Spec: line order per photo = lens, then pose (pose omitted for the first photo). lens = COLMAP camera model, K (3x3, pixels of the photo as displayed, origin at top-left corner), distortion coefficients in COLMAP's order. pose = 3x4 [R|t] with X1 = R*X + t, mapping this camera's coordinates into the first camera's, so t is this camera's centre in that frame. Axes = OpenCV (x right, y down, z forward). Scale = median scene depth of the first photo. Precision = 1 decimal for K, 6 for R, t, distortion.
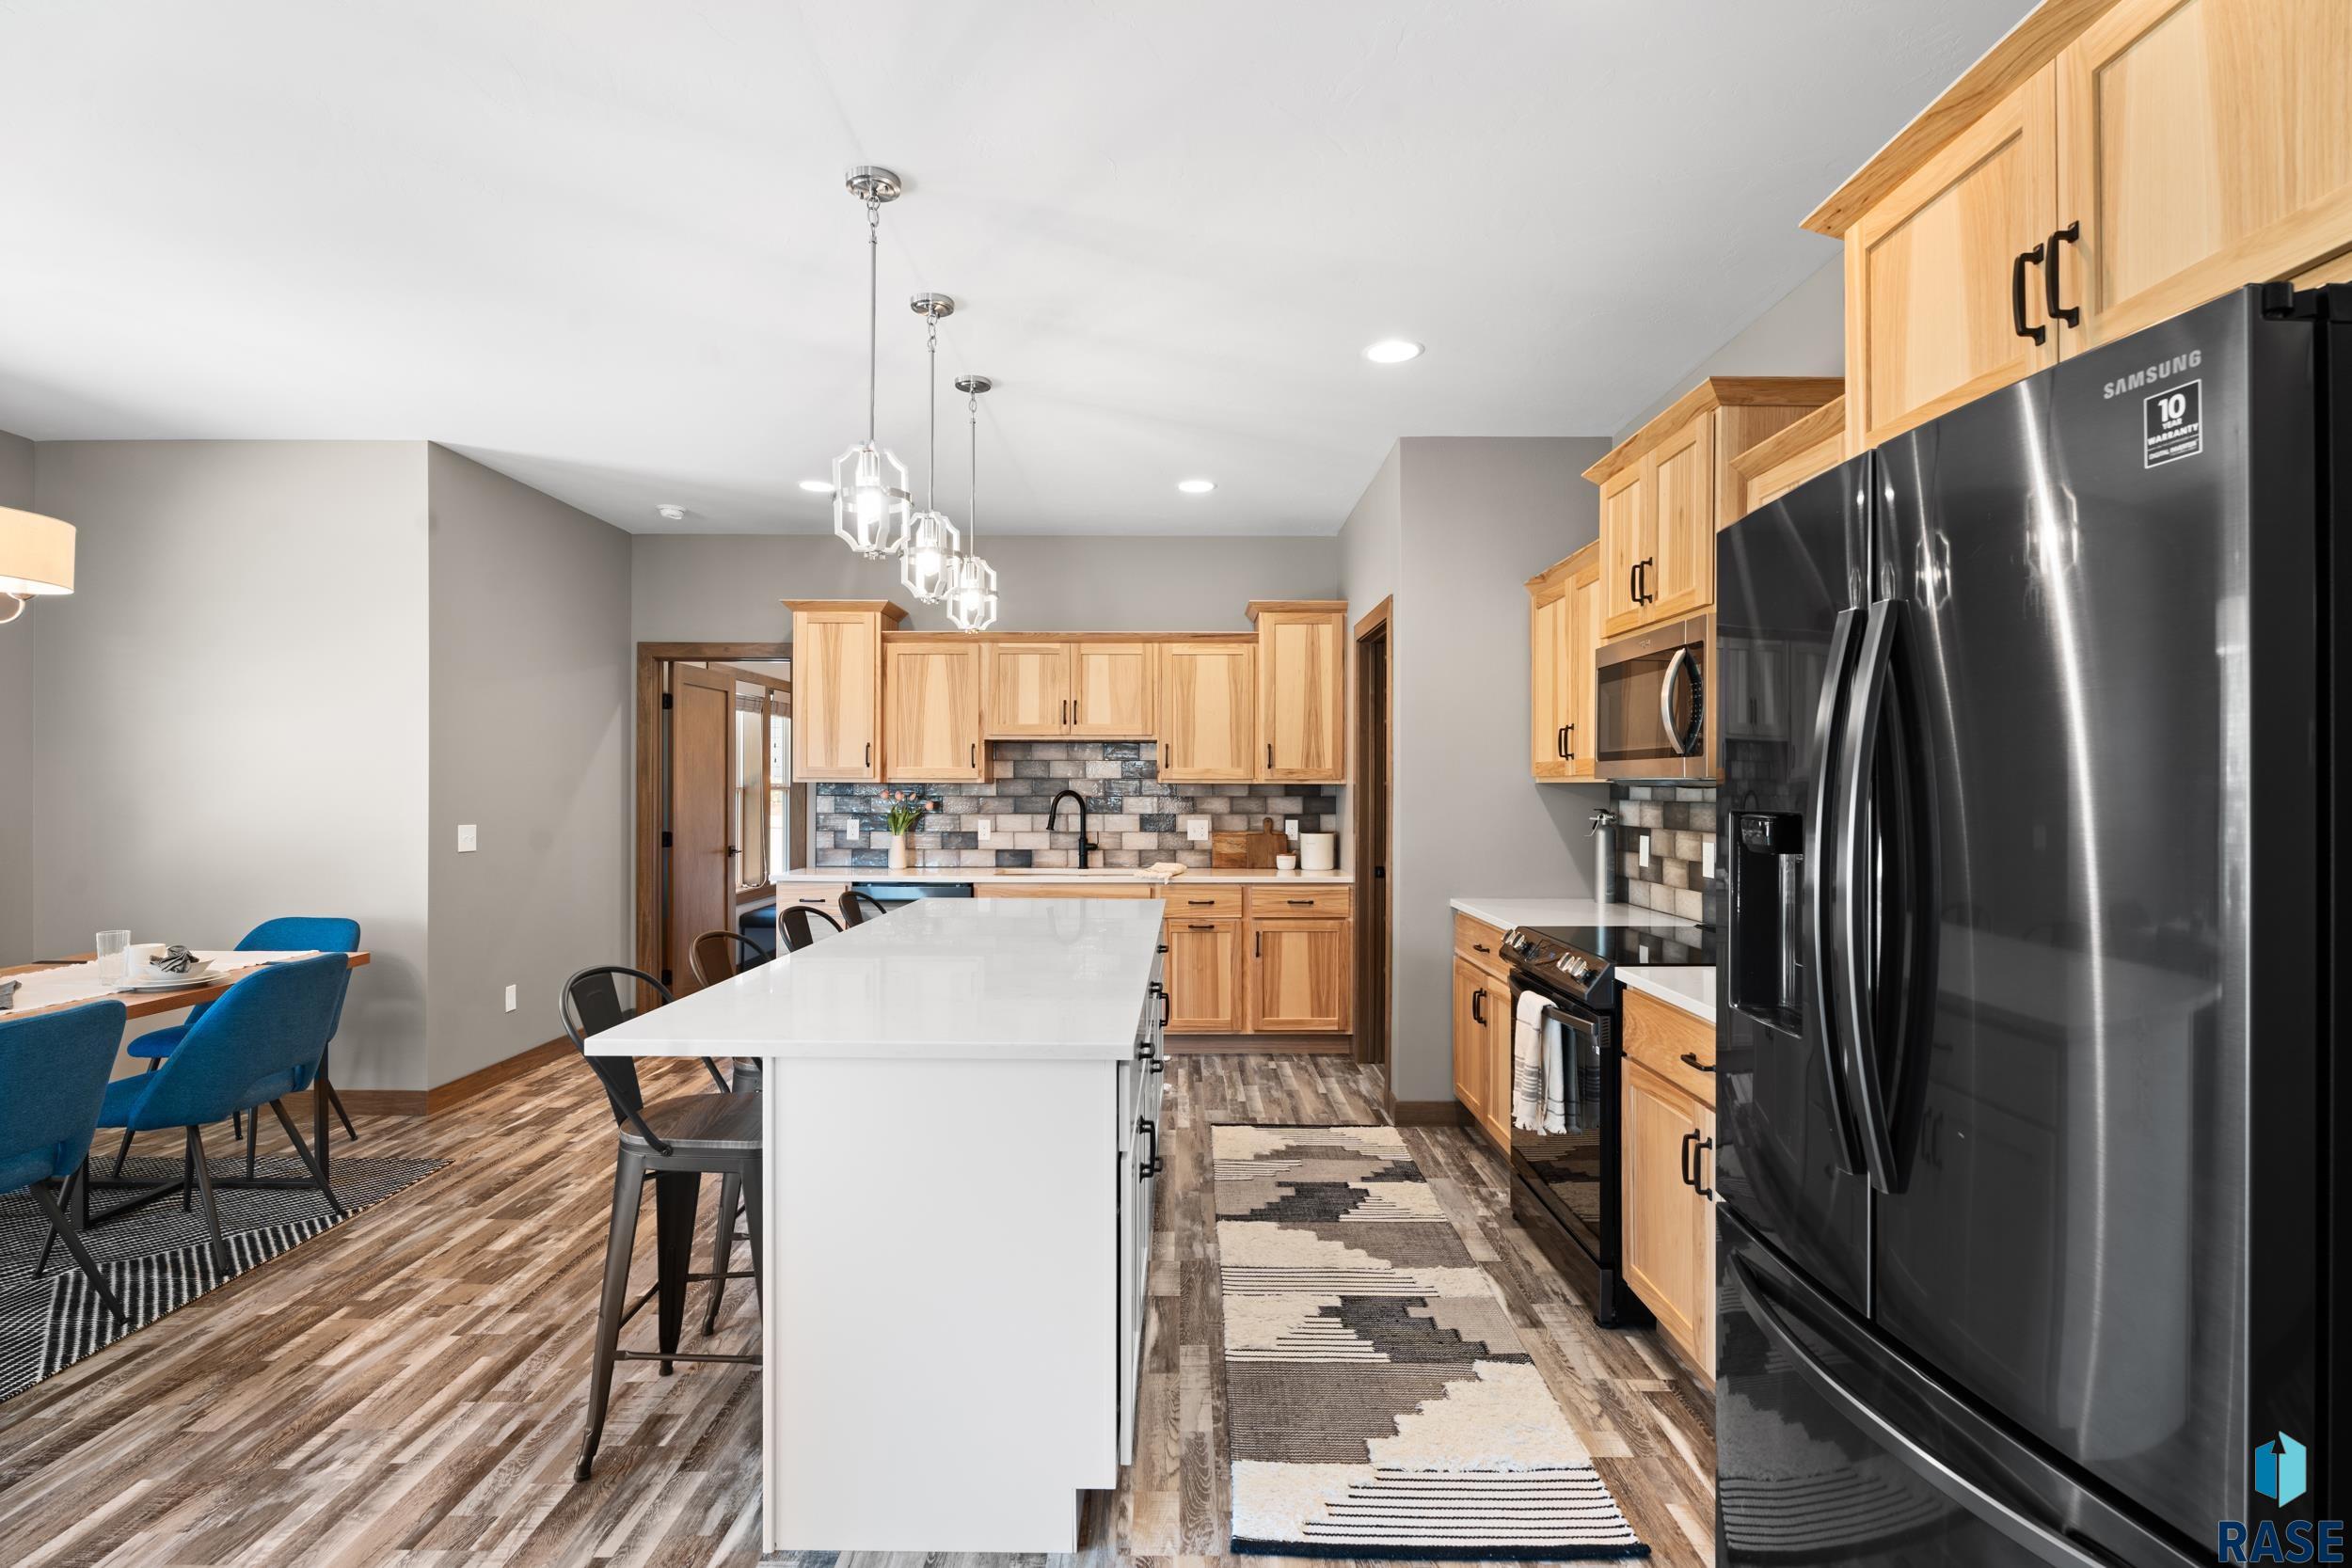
lens RADIAL K [[1124.9, 0, 1162.3], [0, 1124.9, 792.1], [0, 0, 1]] dist [-0.004354, 0.000009]
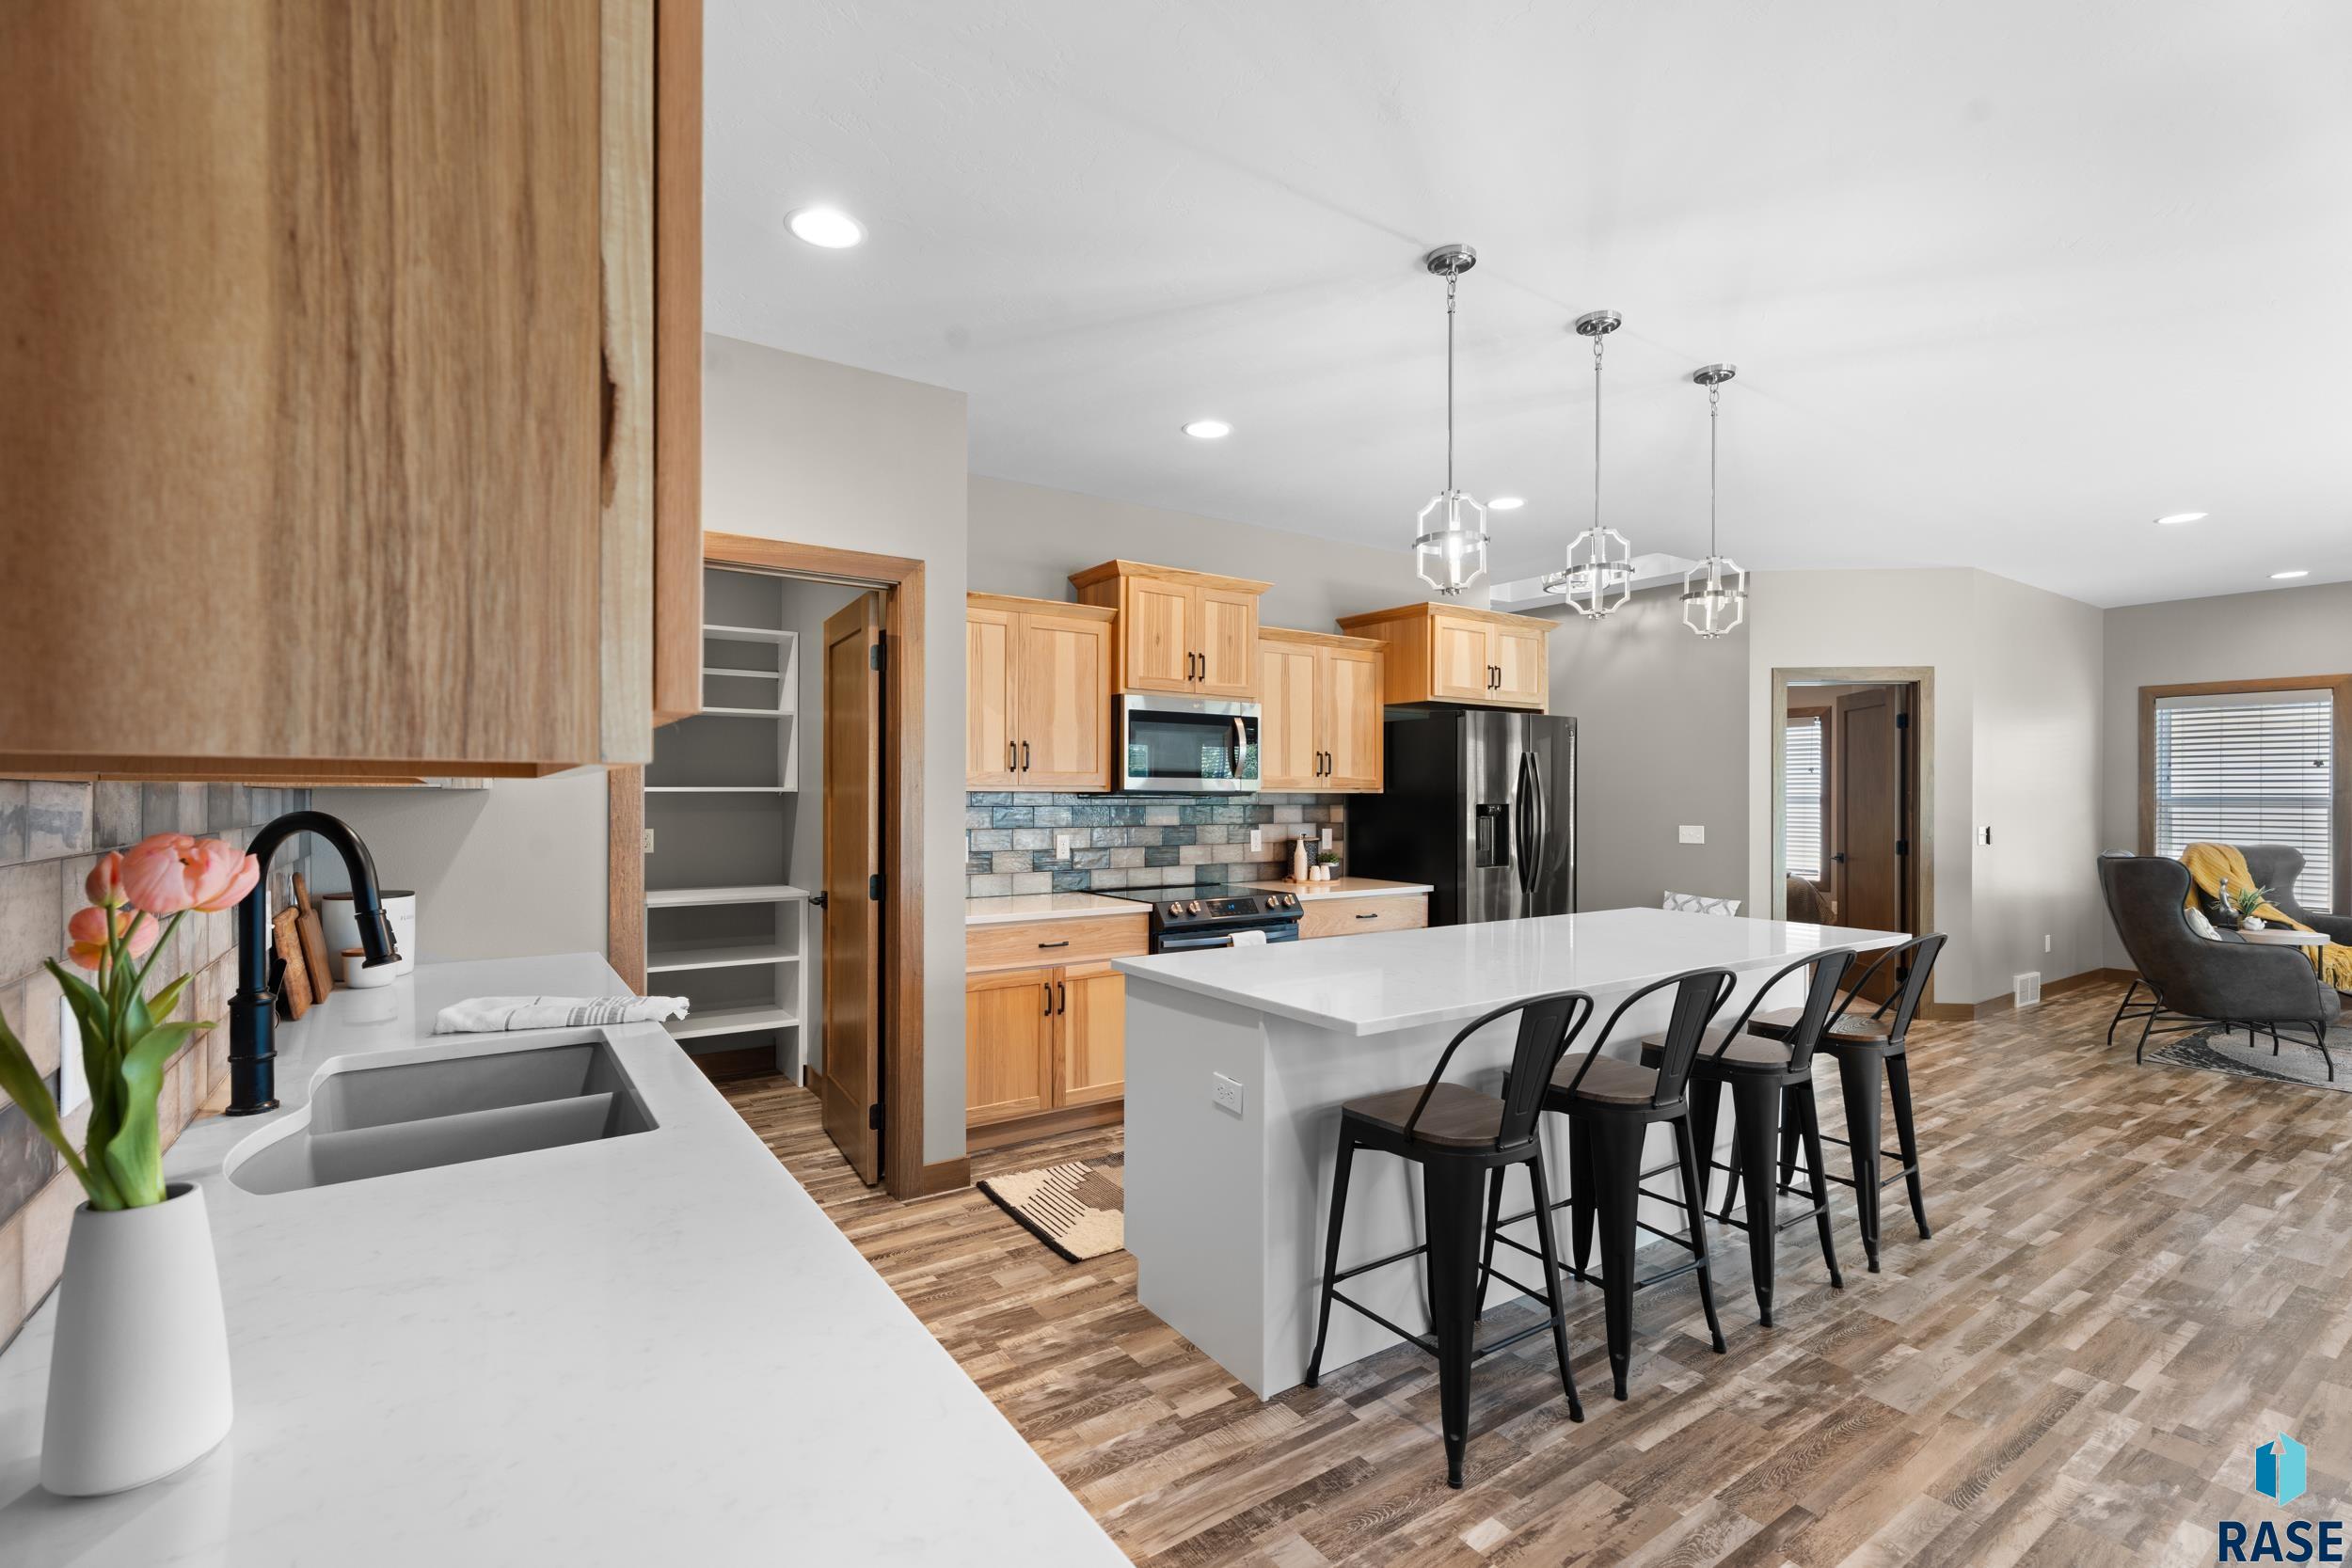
lens RADIAL K [[1041.6, 0, 1181.2], [0, 1041.6, 785.8], [0, 0, 1]] dist [0.002603, -0.002090]
pose [[-0.578052, 0.002564, 0.815996, -0.399068], [-0.002450, 0.999985, -0.004878, -0.006266], [-0.815997, -0.004819, -0.578037, 0.974009]]
